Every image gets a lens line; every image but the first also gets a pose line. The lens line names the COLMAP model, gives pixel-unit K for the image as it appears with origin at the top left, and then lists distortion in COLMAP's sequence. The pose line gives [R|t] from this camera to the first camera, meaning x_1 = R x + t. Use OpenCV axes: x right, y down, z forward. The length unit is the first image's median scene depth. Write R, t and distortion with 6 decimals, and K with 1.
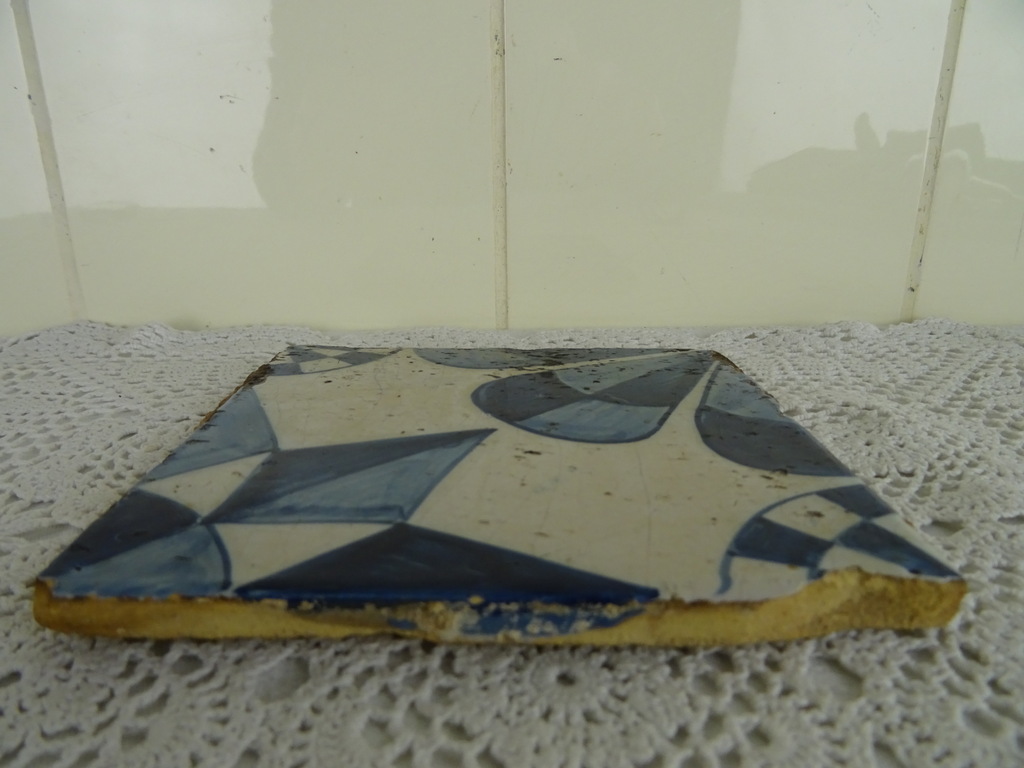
lens RADIAL K [[725.4, 0, 509.8], [0, 725.4, 364.3], [0, 0, 1]] dist [0.011547, -0.035267]
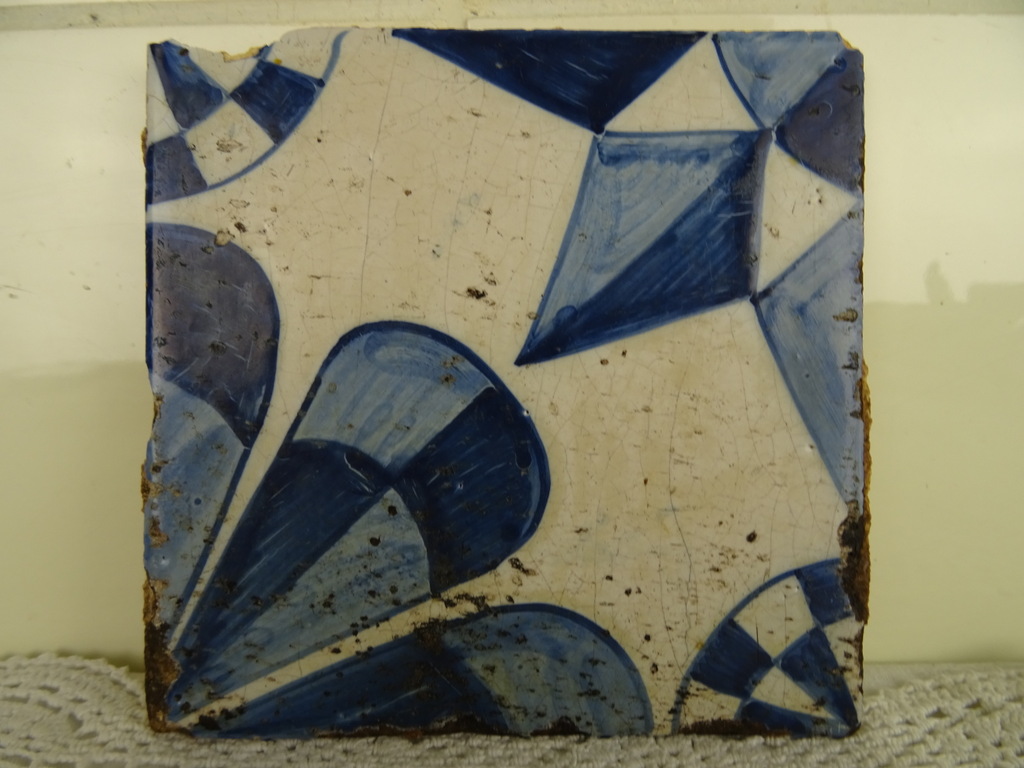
lens RADIAL K [[722.7, 0, 517.4], [0, 722.7, 381.9], [0, 0, 1]] dist [0.016829, -0.033006]
pose [[-0.999704, -0.005934, -0.023597, 0.000717], [-0.021054, -0.275158, 0.961168, -0.815972], [-0.012197, 0.961381, 0.274952, 0.888610]]
